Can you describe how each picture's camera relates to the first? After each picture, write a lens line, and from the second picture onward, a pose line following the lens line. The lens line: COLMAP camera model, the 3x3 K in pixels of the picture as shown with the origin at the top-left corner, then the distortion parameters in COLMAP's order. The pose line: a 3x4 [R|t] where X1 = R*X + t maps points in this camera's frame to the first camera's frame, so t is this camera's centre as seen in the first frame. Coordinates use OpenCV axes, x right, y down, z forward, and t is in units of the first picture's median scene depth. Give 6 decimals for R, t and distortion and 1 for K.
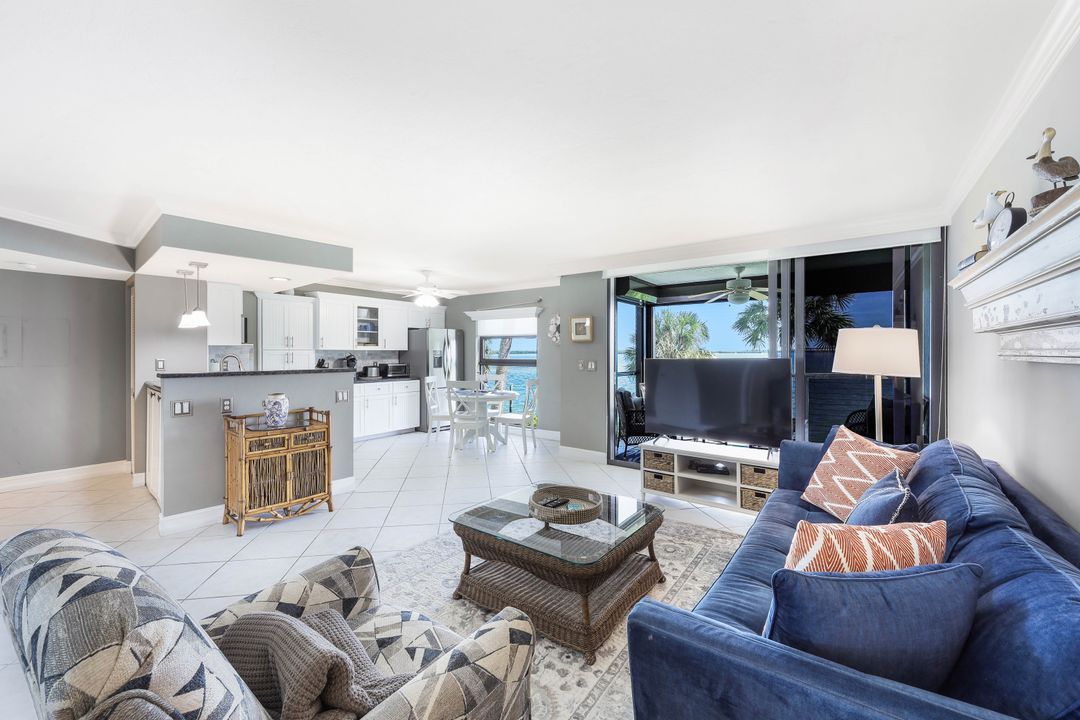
lens RADIAL K [[435.7, 0, 539.9], [0, 435.7, 353.6], [0, 0, 1]] dist [0.000884, 0.001164]
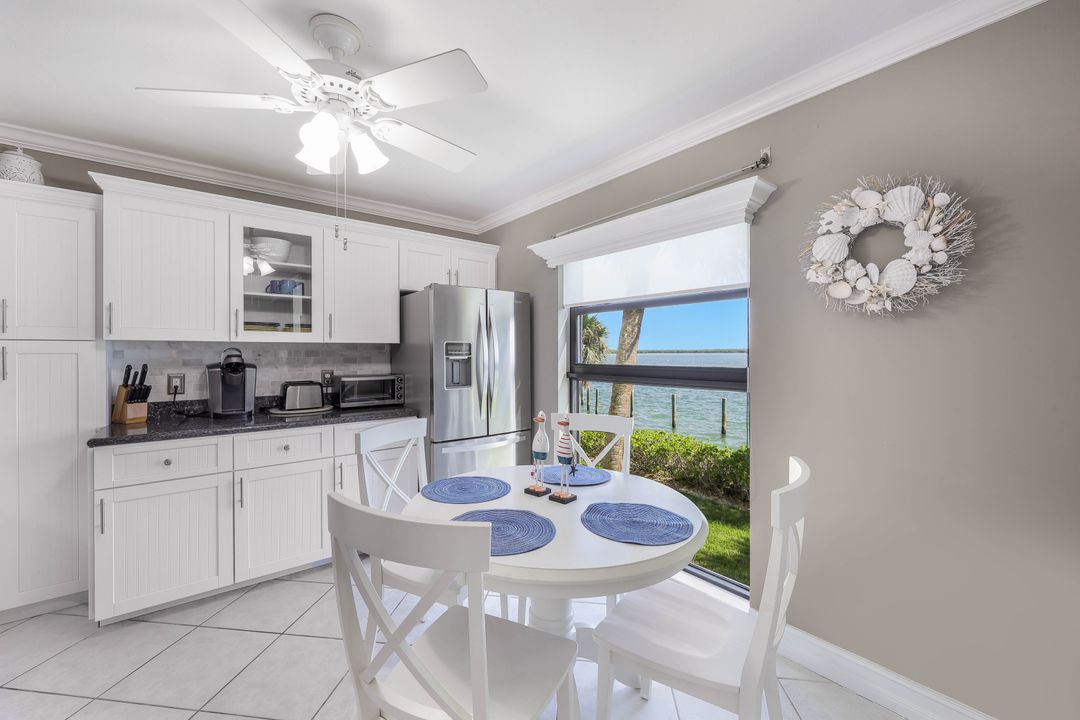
lens RADIAL K [[435.7, 0, 539.1], [0, 435.7, 352.7], [0, 0, 1]] dist [0.000884, 0.001164]
pose [[0.961226, -0.001630, -0.275756, -0.067997], [0.000882, 0.999996, -0.002835, 0.003234], [0.275760, 0.002482, 0.961223, 0.758636]]
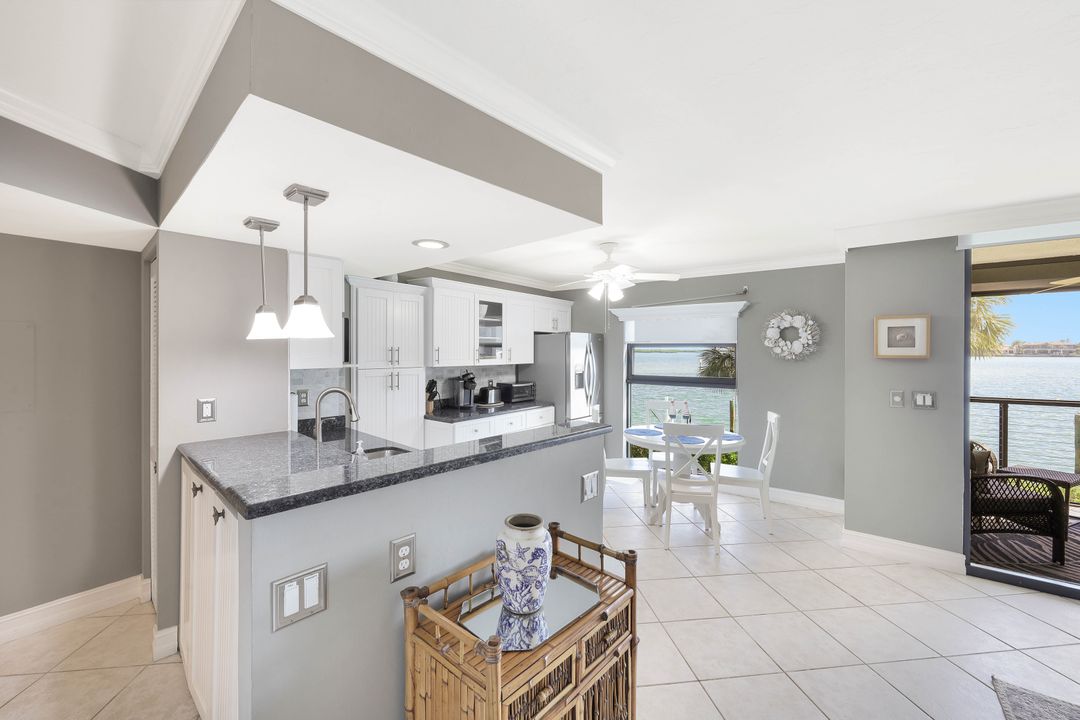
lens RADIAL K [[435.7, 0, 540.3], [0, 435.7, 353.2], [0, 0, 1]] dist [0.000884, 0.001164]
pose [[0.999725, 0.001389, -0.023413, -0.330406], [-0.001333, 0.999996, 0.002428, -0.031260], [0.023416, -0.002396, 0.999723, 0.352420]]
